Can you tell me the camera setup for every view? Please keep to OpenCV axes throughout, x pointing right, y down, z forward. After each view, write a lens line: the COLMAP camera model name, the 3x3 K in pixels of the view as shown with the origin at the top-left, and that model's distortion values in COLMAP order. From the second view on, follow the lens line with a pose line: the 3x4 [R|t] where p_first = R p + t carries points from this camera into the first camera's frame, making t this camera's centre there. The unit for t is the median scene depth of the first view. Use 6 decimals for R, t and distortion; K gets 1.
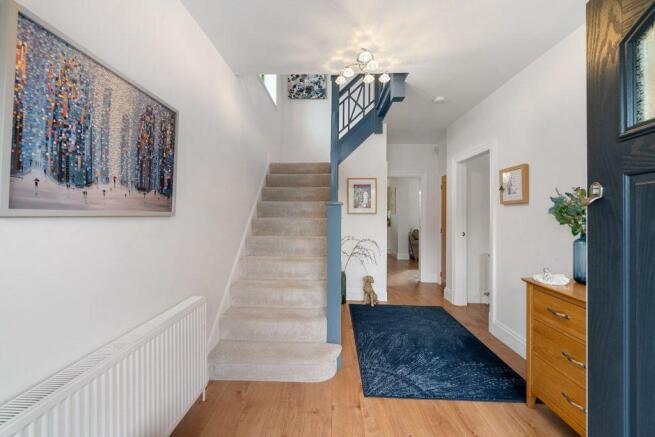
lens RADIAL K [[252.6, 0, 326.5], [0, 252.6, 213.9], [0, 0, 1]] dist [-0.000517, -0.000035]
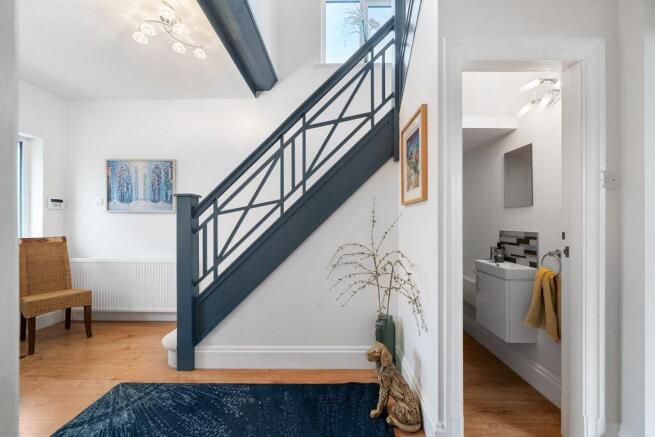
lens RADIAL K [[256.7, 0, 328.7], [0, 256.7, 220.9], [0, 0, 1]] dist [-0.000295, -0.000164]
pose [[0.037399, -0.004297, -0.999291, 1.733171], [-0.001234, 0.999990, -0.004346, 0.093581], [0.999300, 0.001396, 0.037393, 2.544973]]
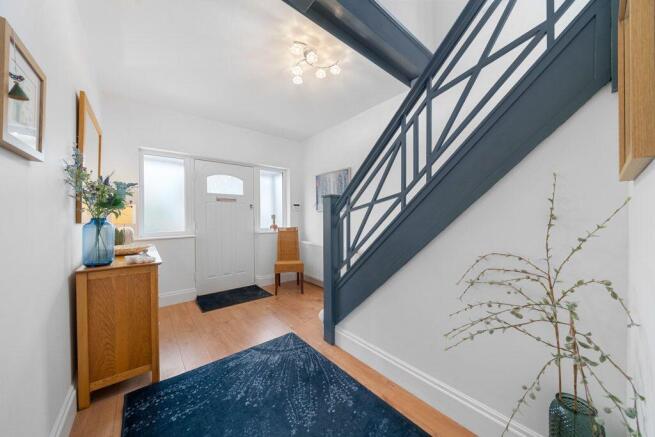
lens RADIAL K [[225.6, 0, 327.5], [0, 225.6, 218.5], [0, 0, 1]] dist [-0.000335, -0.000120]
pose [[-0.742090, 0.005512, -0.670278, 1.220241], [0.002618, 0.999982, 0.005324, 0.086769], [0.670295, 0.002196, -0.742091, 2.953548]]
